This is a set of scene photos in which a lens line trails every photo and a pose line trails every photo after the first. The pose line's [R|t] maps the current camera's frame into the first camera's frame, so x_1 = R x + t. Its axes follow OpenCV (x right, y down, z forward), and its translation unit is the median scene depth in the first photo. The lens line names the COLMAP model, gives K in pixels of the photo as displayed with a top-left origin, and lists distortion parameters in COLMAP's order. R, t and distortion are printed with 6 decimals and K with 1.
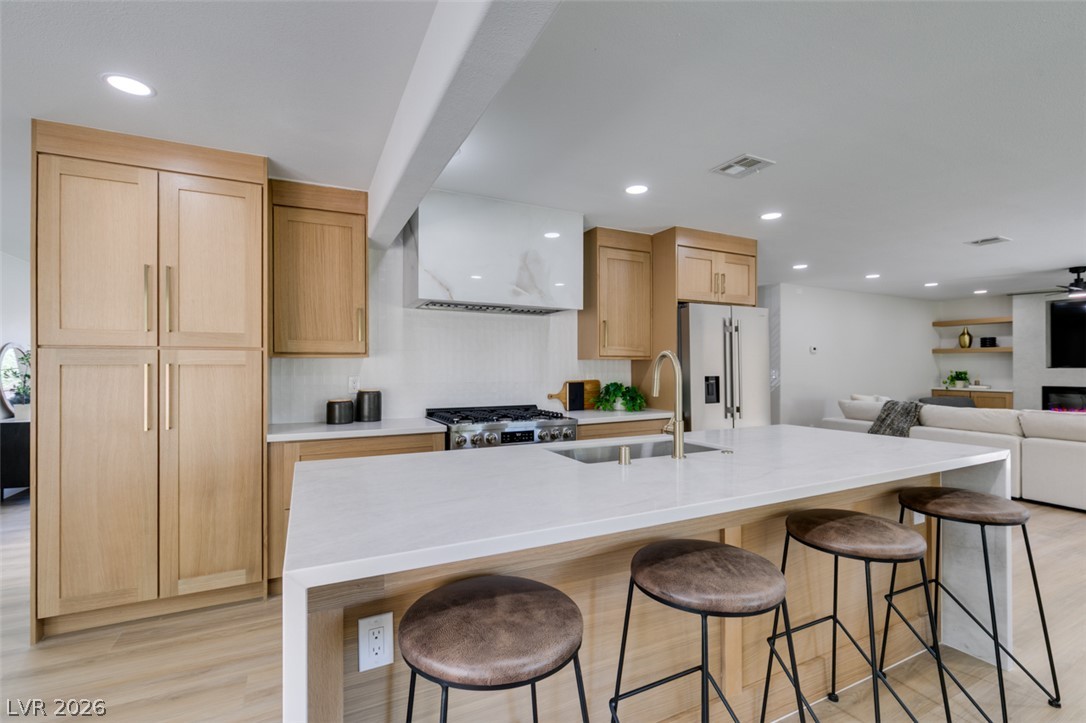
lens RADIAL K [[486.8, 0, 541.0], [0, 486.8, 364.8], [0, 0, 1]] dist [0.001838, -0.001818]
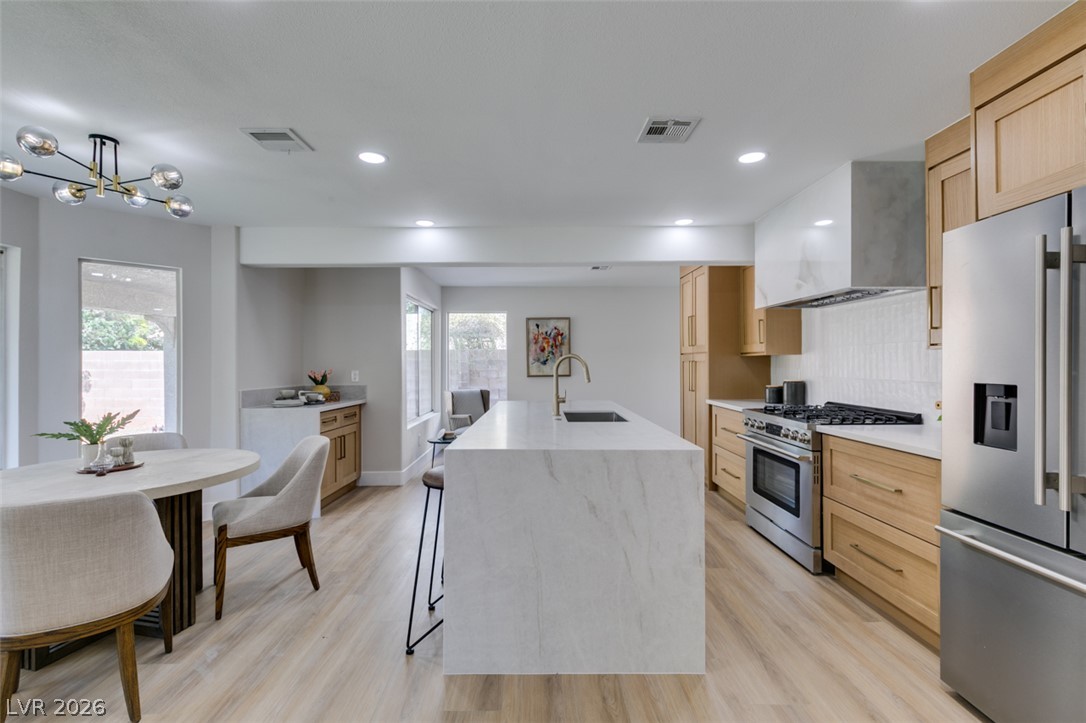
lens RADIAL K [[486.8, 0, 544.4], [0, 486.8, 363.1], [0, 0, 1]] dist [0.001838, -0.001818]
pose [[-0.430049, 0.003727, -0.902798, 0.818359], [0.008495, 0.999964, 0.000081, 0.001314], [0.902766, -0.007635, -0.430065, 0.746555]]
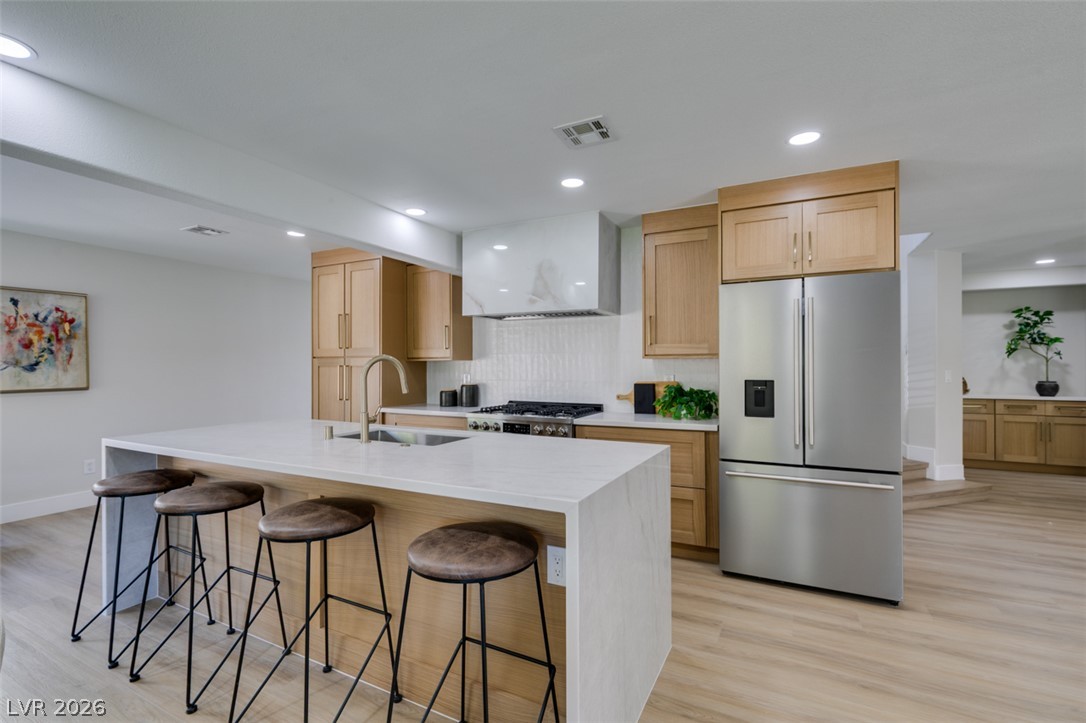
lens RADIAL K [[486.8, 0, 542.6], [0, 486.8, 365.4], [0, 0, 1]] dist [0.001838, -0.001818]
pose [[0.593898, -0.000659, -0.804540, 0.673646], [0.004826, 0.999985, 0.002744, -0.002038], [0.804526, -0.005513, 0.593892, 0.274915]]
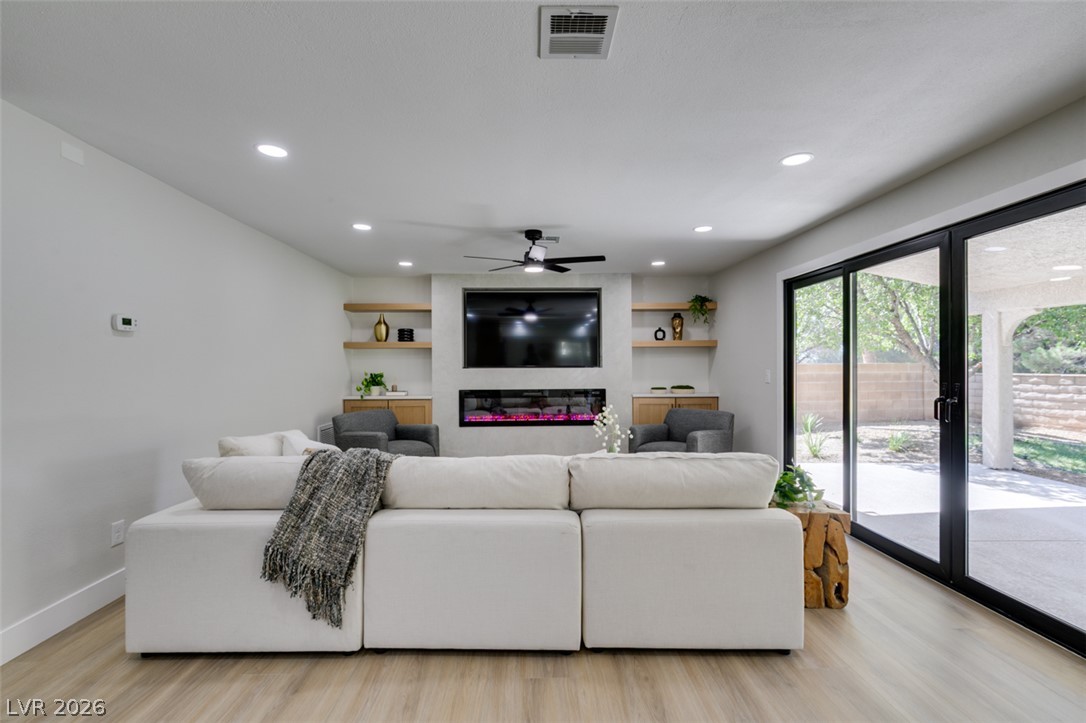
lens RADIAL K [[486.8, 0, 540.8], [0, 486.8, 364.0], [0, 0, 1]] dist [0.001838, -0.001818]
pose [[0.426580, 0.002336, 0.904447, 0.570691], [0.001060, 0.999995, -0.003082, 0.003668], [-0.904449, 0.002274, 0.426575, 0.871638]]
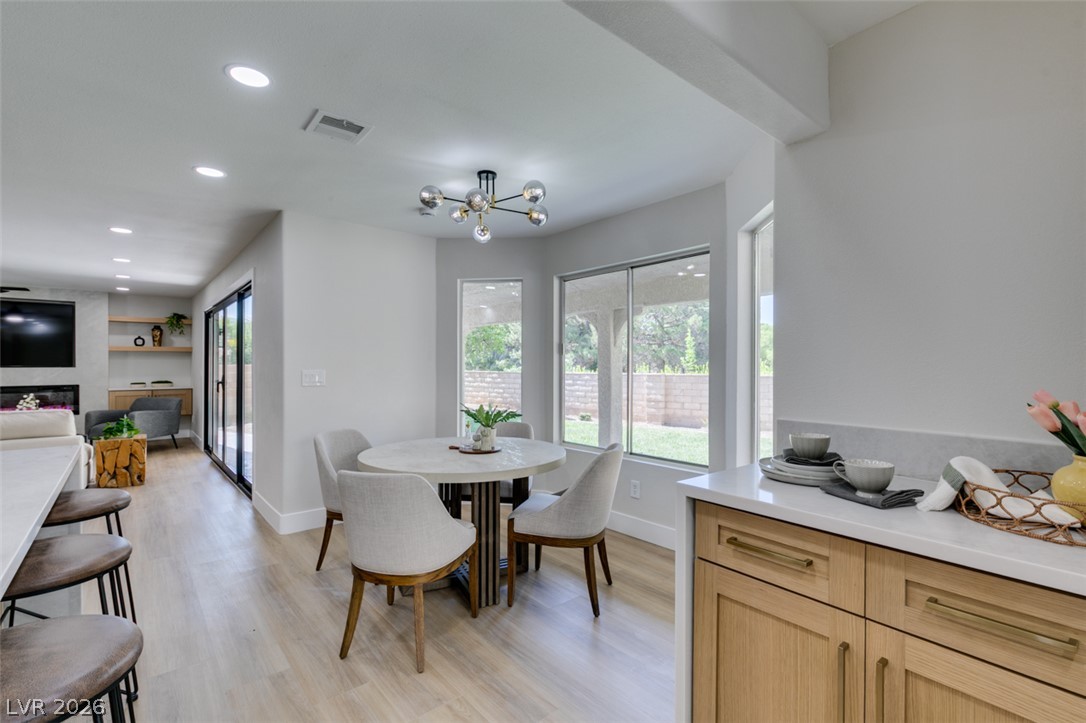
lens RADIAL K [[486.8, 0, 545.9], [0, 486.8, 362.9], [0, 0, 1]] dist [0.001838, -0.001818]
pose [[-0.244656, 0.003772, 0.969603, -0.142058], [-0.000855, 0.999991, -0.004106, 0.000003], [-0.969610, -0.001833, -0.244651, 0.131988]]
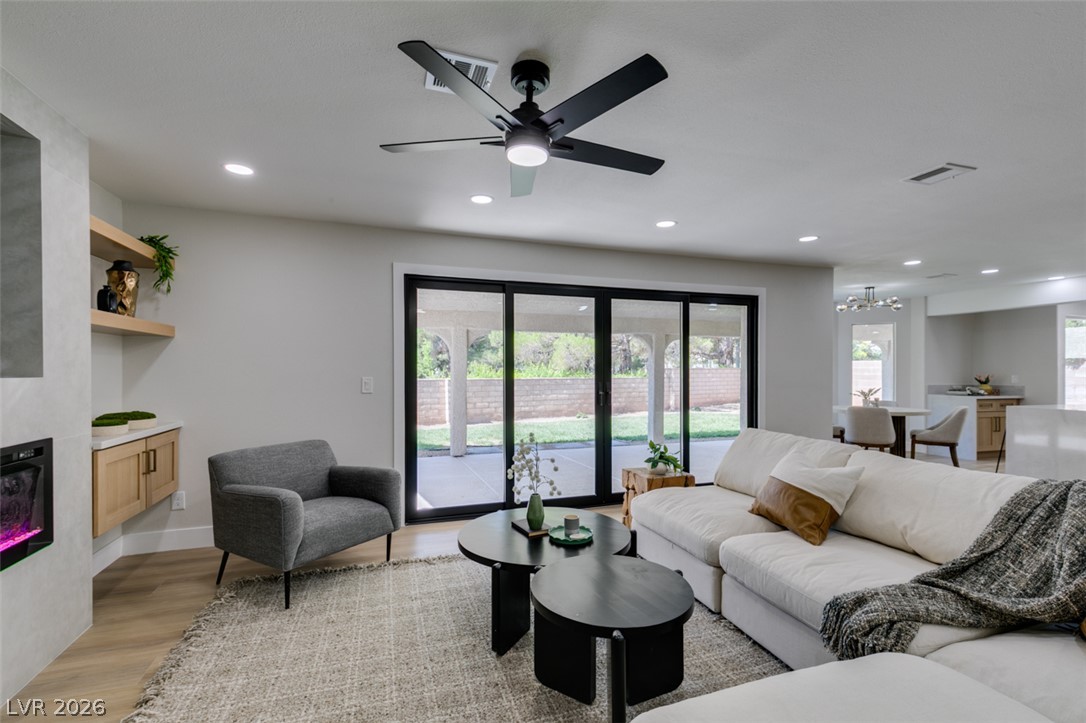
lens RADIAL K [[486.8, 0, 540.9], [0, 486.8, 370.4], [0, 0, 1]] dist [0.001838, -0.001818]
pose [[-0.991510, 0.000323, 0.130030, 1.361133], [-0.000198, 0.999992, -0.003995, 0.005848], [-0.130030, -0.003986, -0.991502, 1.712254]]
